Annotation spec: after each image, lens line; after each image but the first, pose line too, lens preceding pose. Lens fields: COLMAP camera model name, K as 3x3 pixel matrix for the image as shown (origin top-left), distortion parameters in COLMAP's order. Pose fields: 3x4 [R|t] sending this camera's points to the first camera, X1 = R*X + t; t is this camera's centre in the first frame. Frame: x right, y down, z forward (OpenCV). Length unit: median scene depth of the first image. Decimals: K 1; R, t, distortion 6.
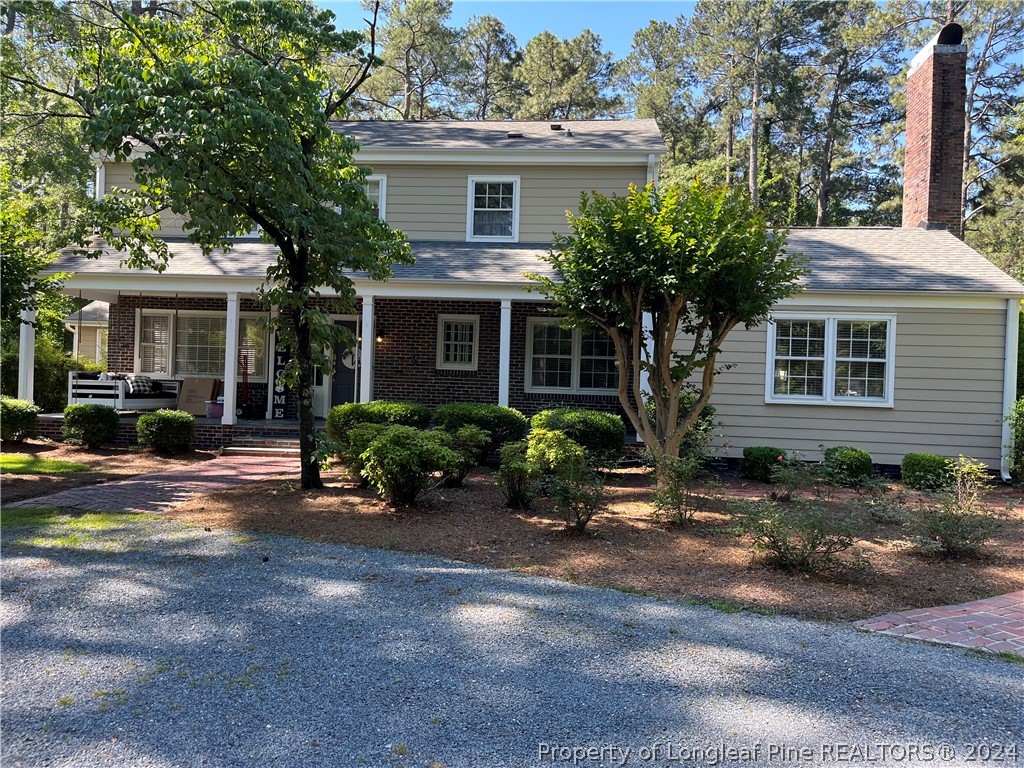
lens RADIAL K [[758.3, 0, 512.0], [0, 758.3, 384.0], [0, 0, 1]] dist [0.052582, -0.065461]
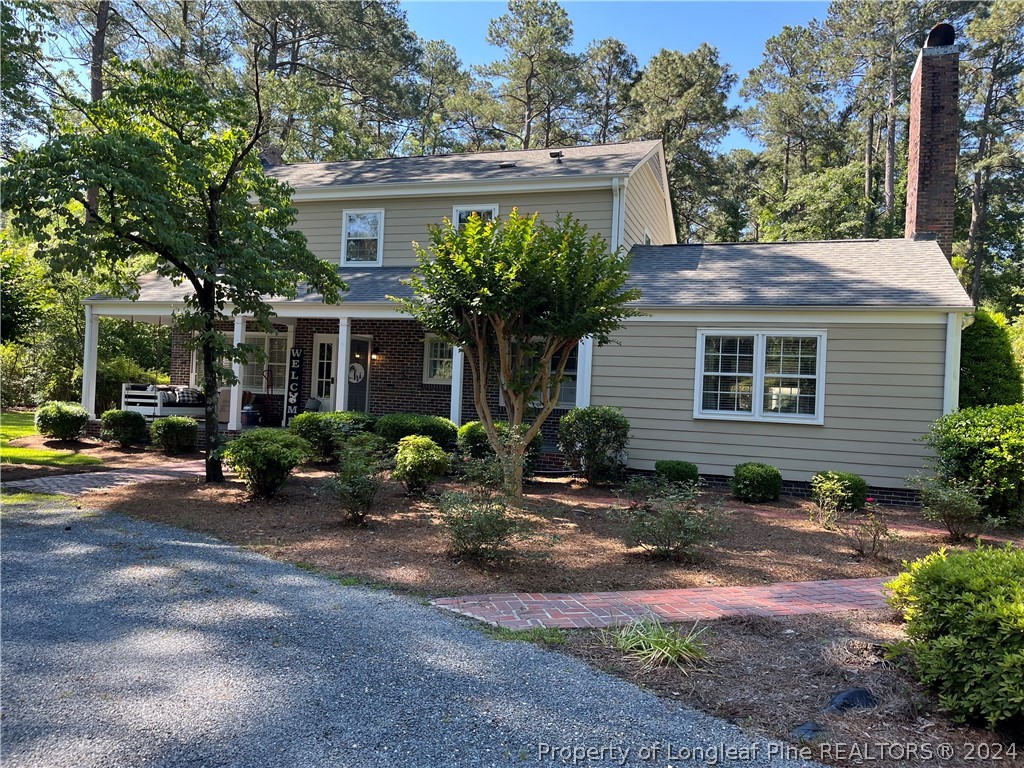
lens RADIAL K [[758.3, 0, 512.0], [0, 758.3, 384.0], [0, 0, 1]] dist [0.052582, -0.065461]
pose [[0.976041, 0.006039, -0.217503, 0.277255], [-0.010984, 0.999708, -0.021535, 0.003445], [0.217310, 0.023409, 0.975822, -0.037601]]
